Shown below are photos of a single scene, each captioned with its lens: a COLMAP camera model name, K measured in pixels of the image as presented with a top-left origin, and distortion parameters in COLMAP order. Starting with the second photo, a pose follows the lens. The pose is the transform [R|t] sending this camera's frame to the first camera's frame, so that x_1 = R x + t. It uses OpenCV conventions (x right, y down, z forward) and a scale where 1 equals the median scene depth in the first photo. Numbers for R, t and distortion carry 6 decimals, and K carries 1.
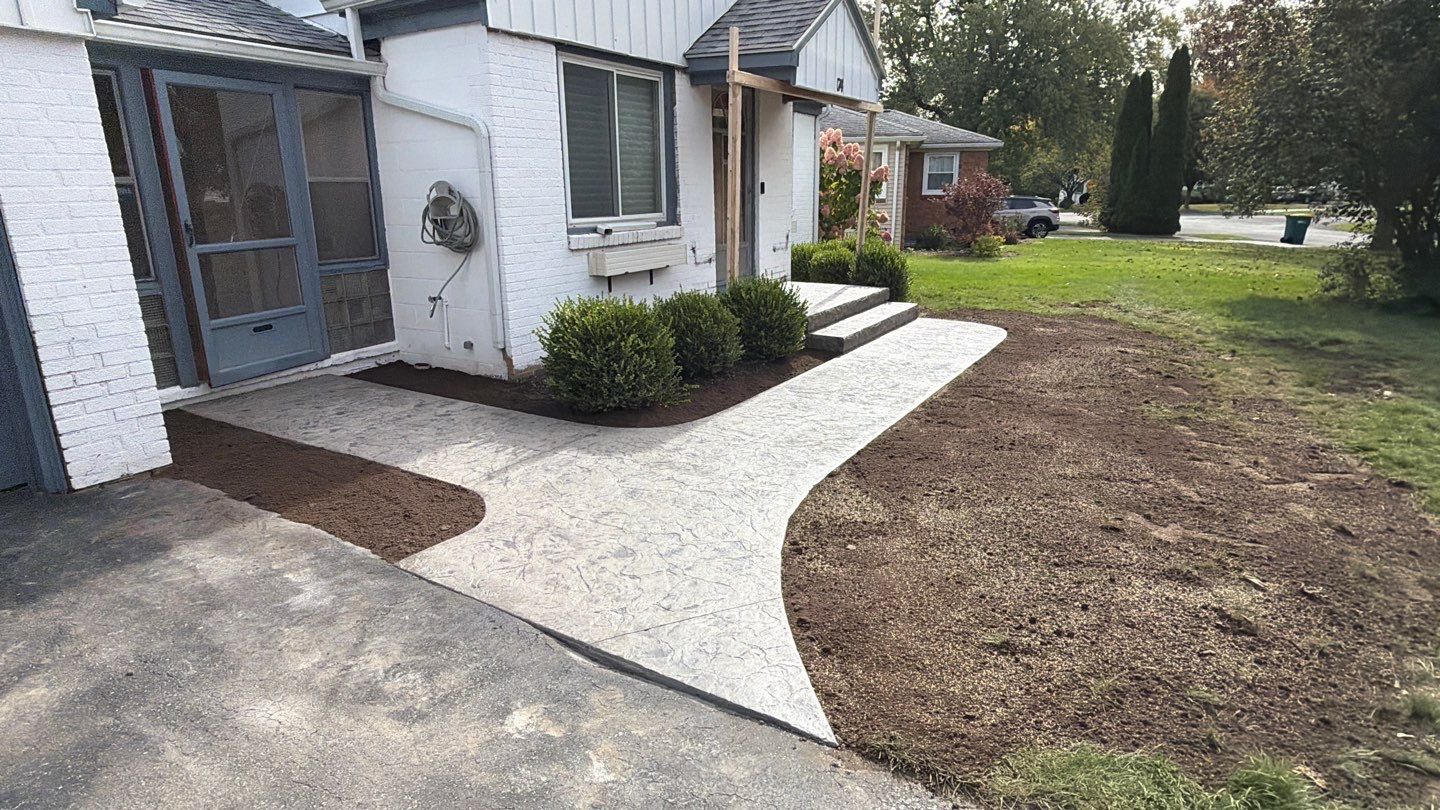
lens RADIAL K [[800.9, 0, 712.4], [0, 800.9, 404.7], [0, 0, 1]] dist [-0.000180, -0.000131]
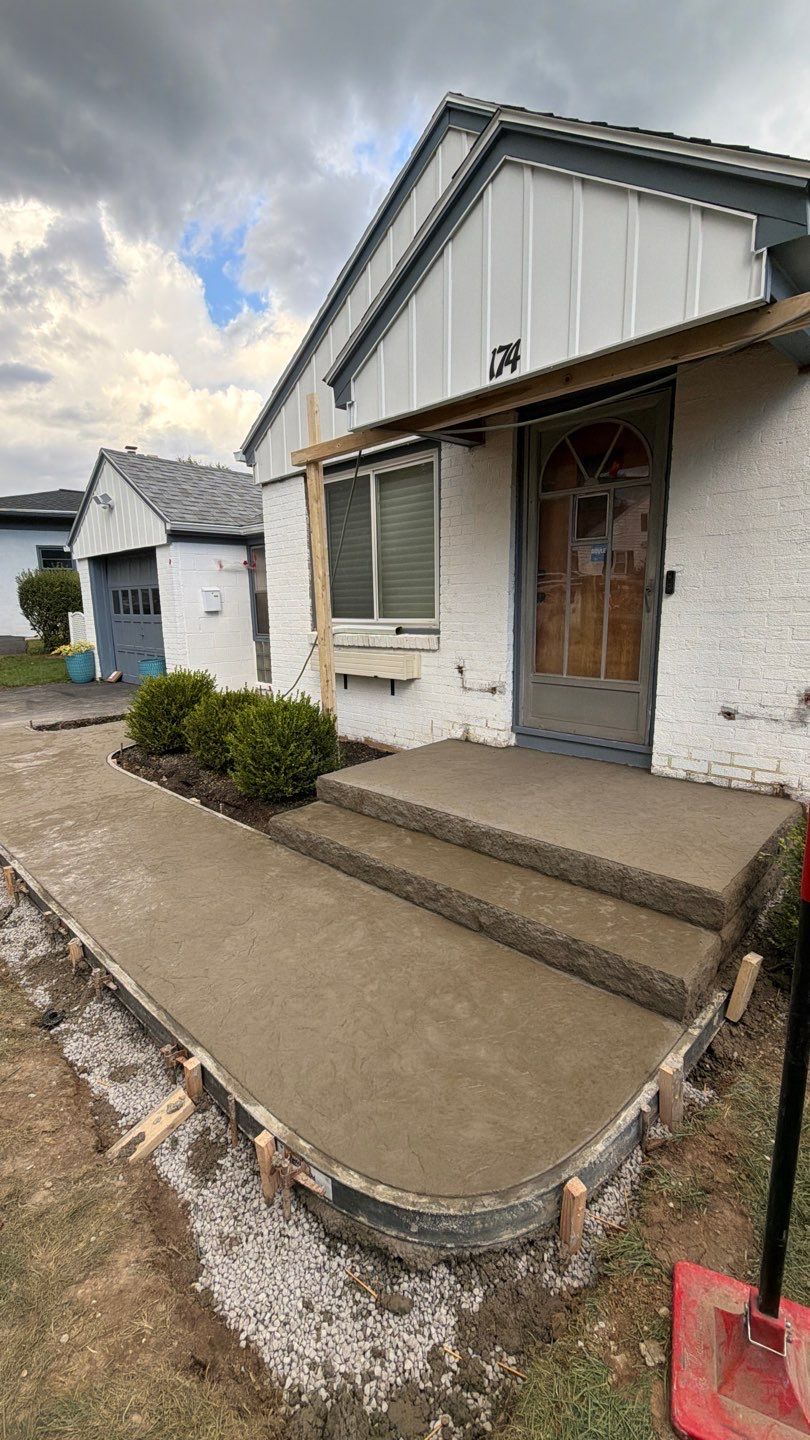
lens RADIAL K [[607.6, 0, 405.0], [0, 607.6, 720.0], [0, 0, 1]] dist [0.000971, 0.000011]
pose [[-0.233169, 0.199720, -0.951706, 0.650356], [-0.237051, 0.937485, 0.254813, -0.339247], [0.943101, 0.285017, -0.171248, 1.279207]]
